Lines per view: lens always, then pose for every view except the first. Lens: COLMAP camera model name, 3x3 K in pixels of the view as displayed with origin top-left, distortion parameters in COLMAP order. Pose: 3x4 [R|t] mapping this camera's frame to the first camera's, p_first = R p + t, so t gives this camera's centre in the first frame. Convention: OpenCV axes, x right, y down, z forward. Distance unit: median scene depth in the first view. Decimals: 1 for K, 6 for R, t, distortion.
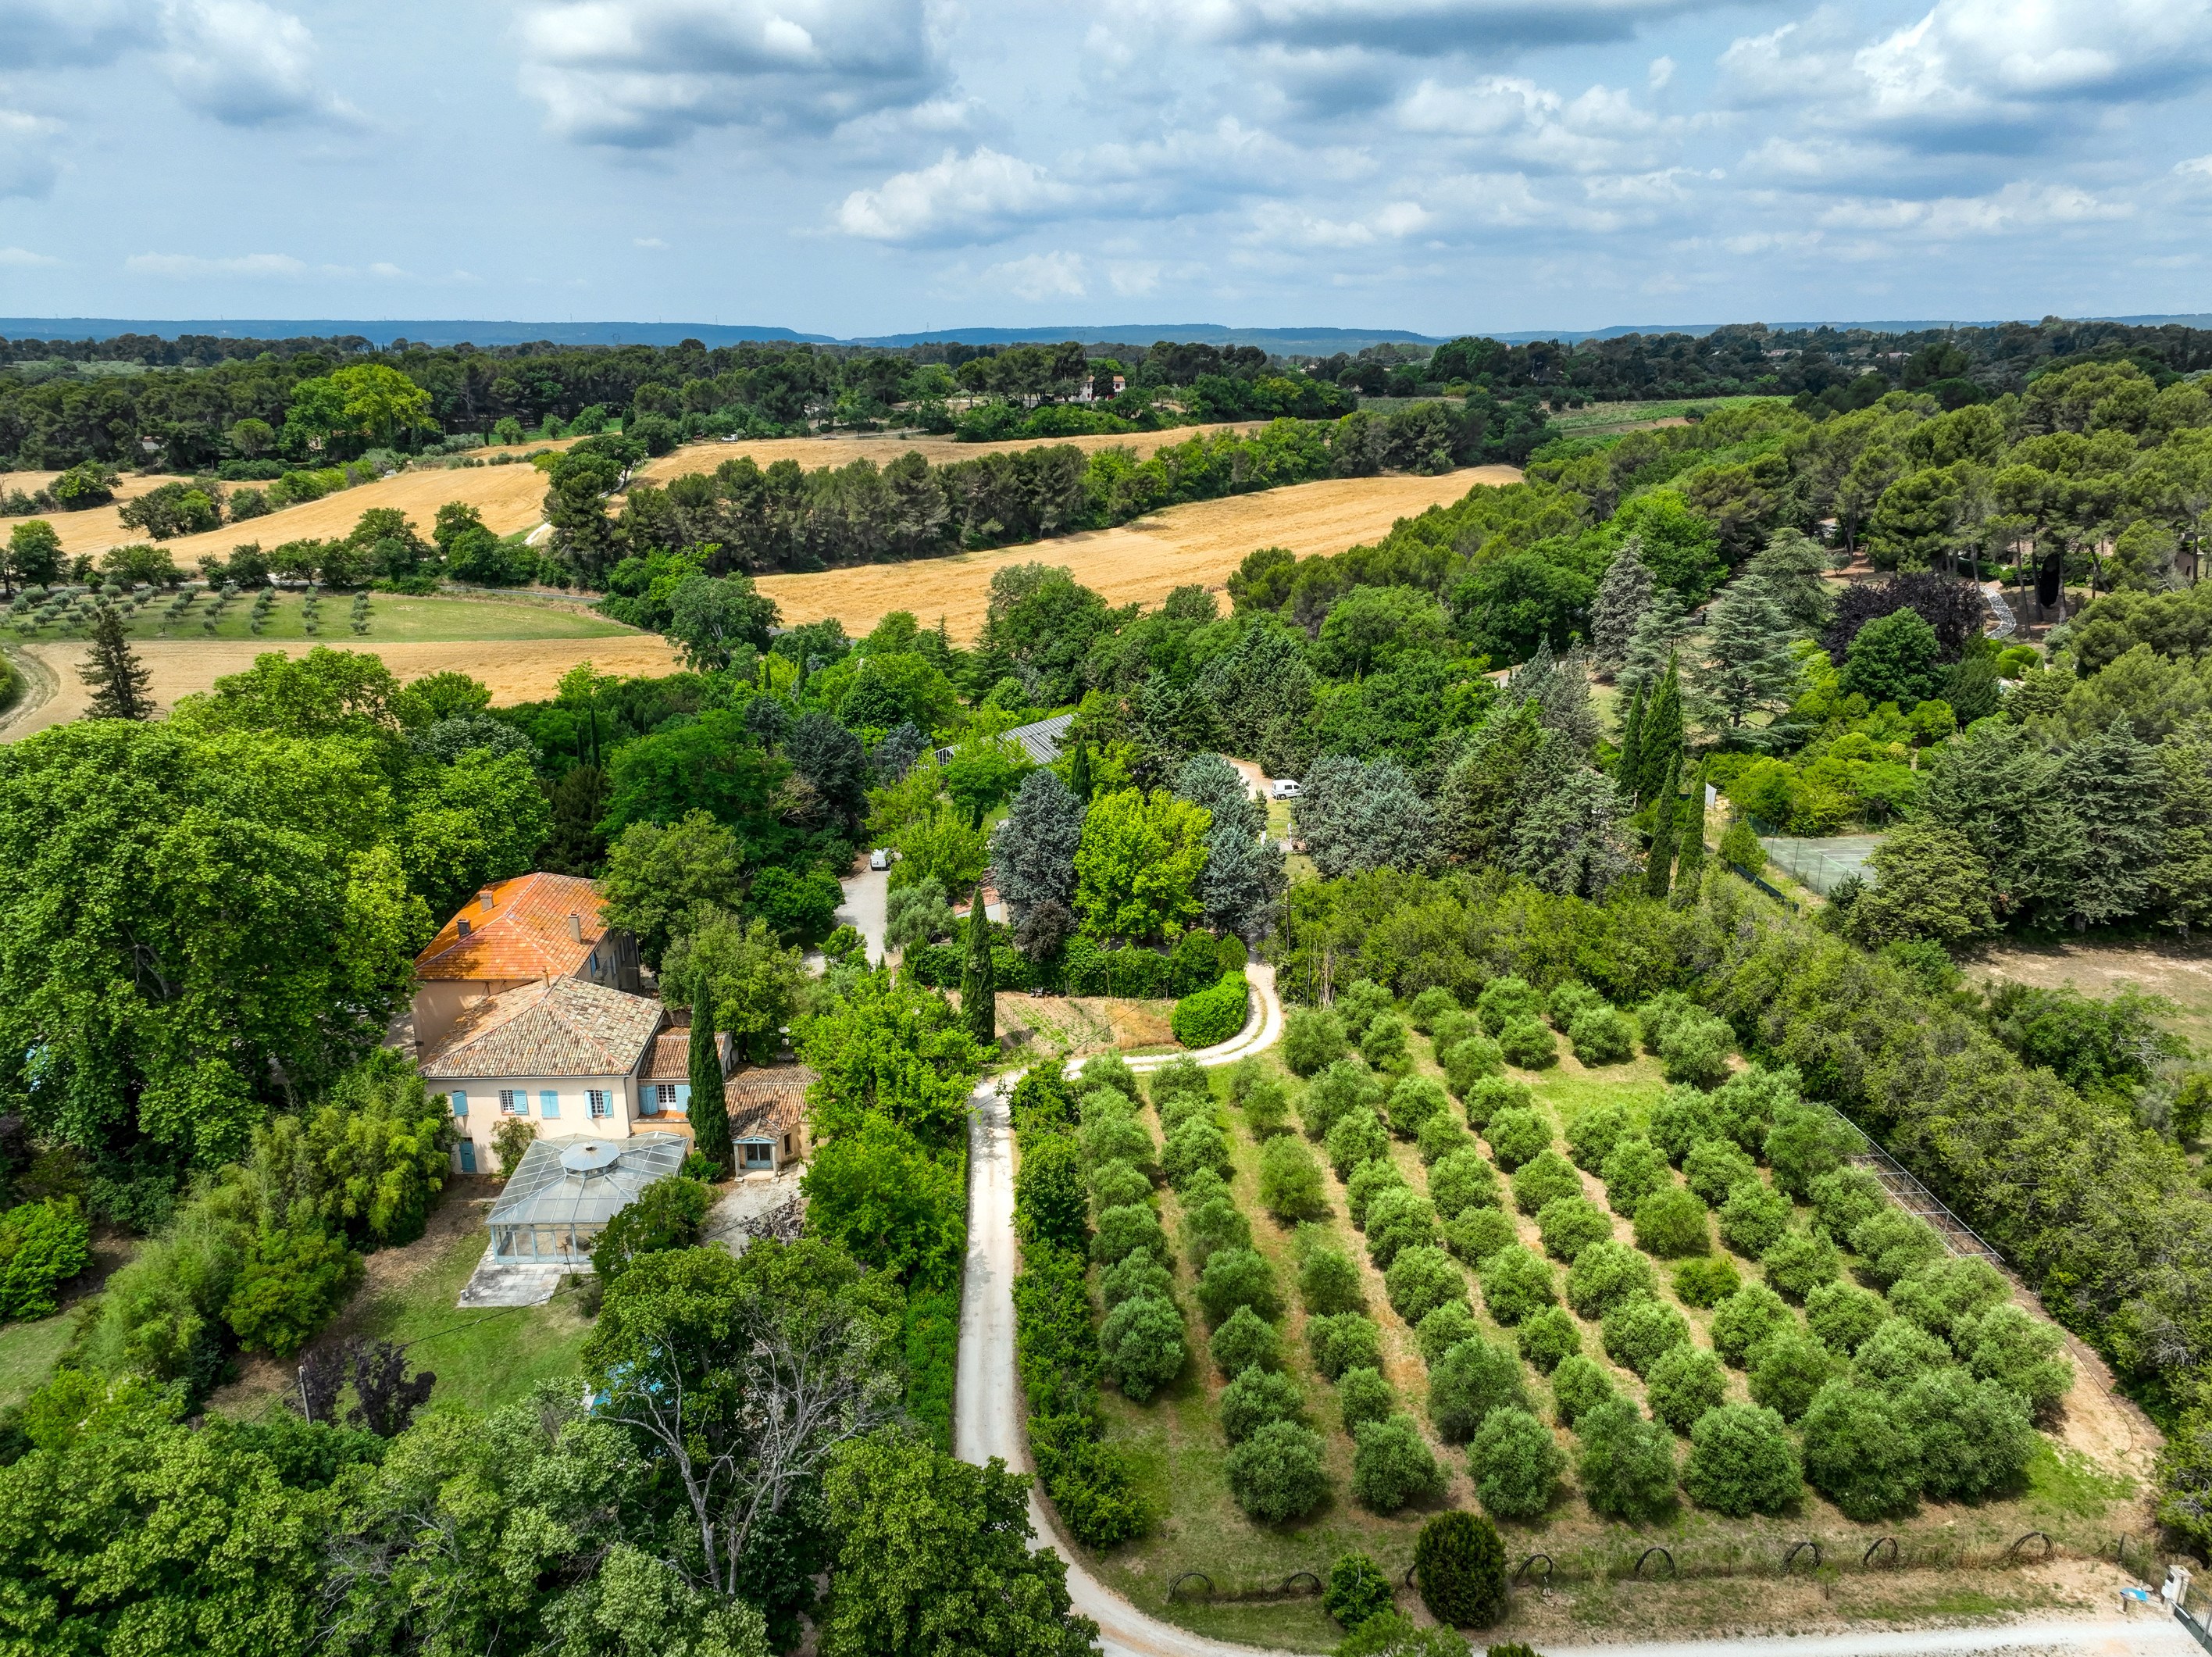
lens RADIAL K [[1655.6, 0, 1106.0], [0, 1655.6, 828.5], [0, 0, 1]] dist [-0.006455, 0.038622]
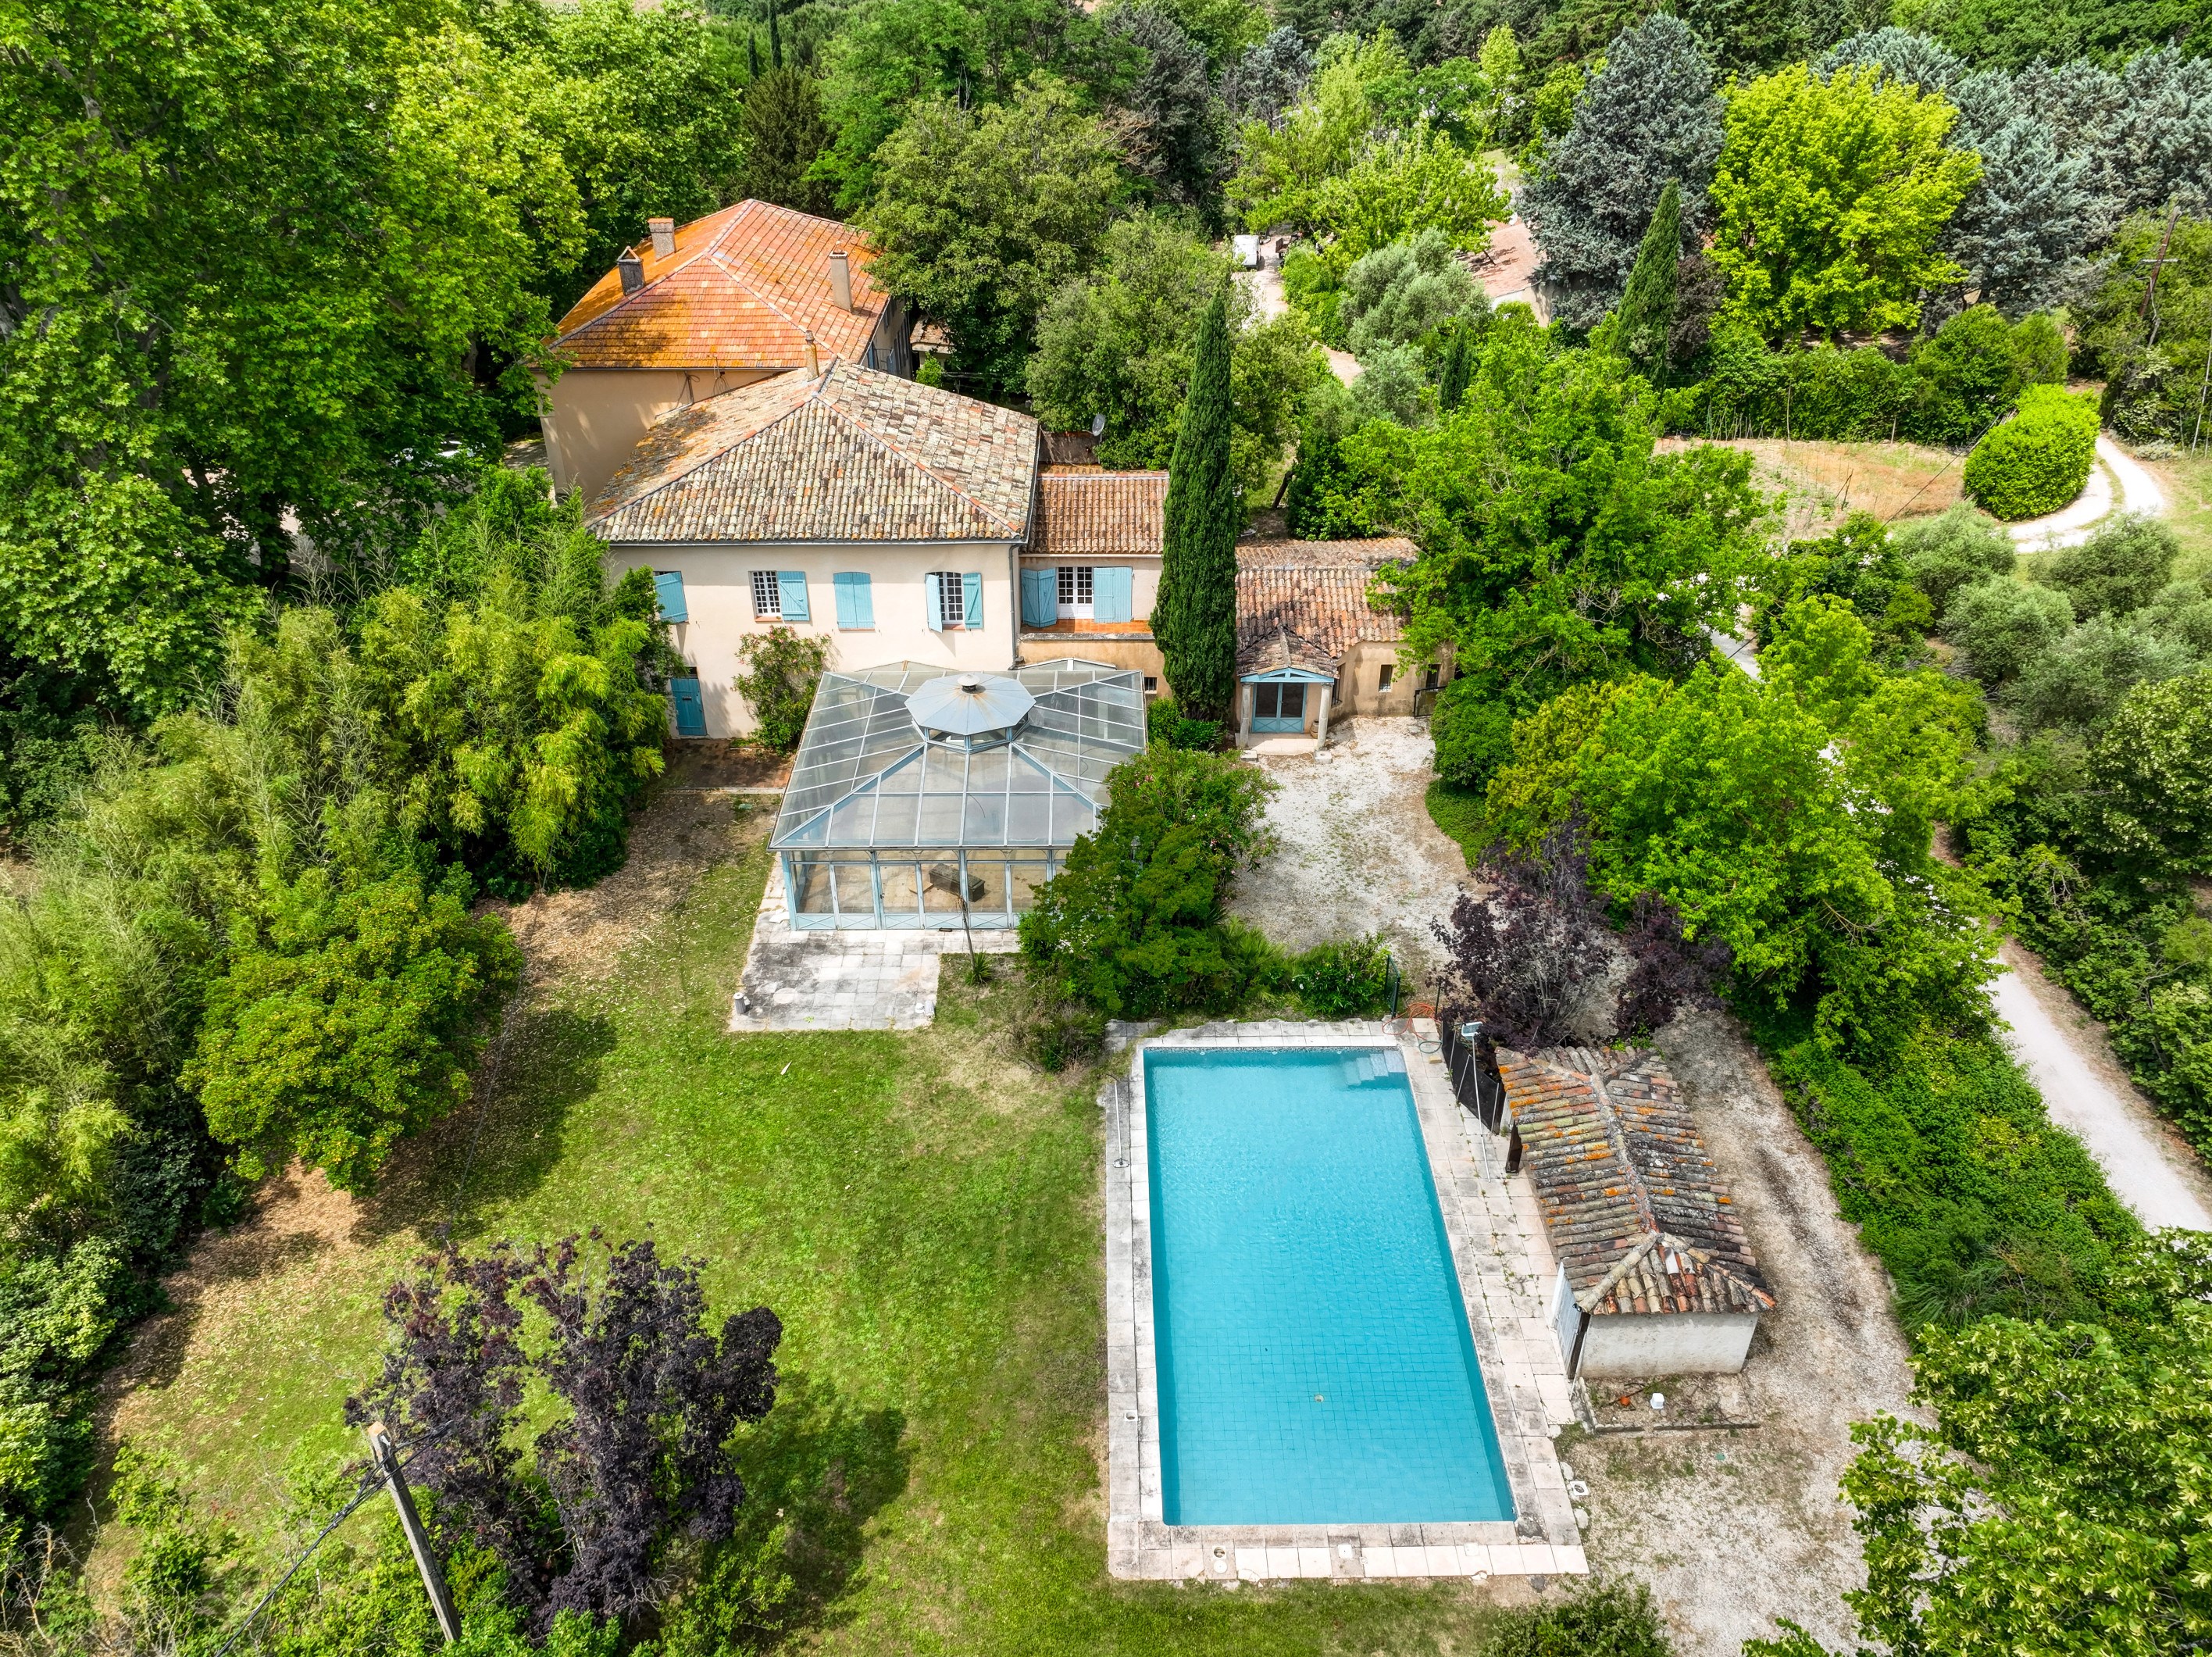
lens RADIAL K [[1580.6, 0, 1166.2], [0, 1580.6, 776.1], [0, 0, 1]] dist [-0.002710, -0.007889]
pose [[0.999949, 0.006879, 0.007446, -0.257585], [-0.008396, 0.973627, 0.227989, 0.114460], [-0.005681, -0.228040, 0.973635, 0.556277]]
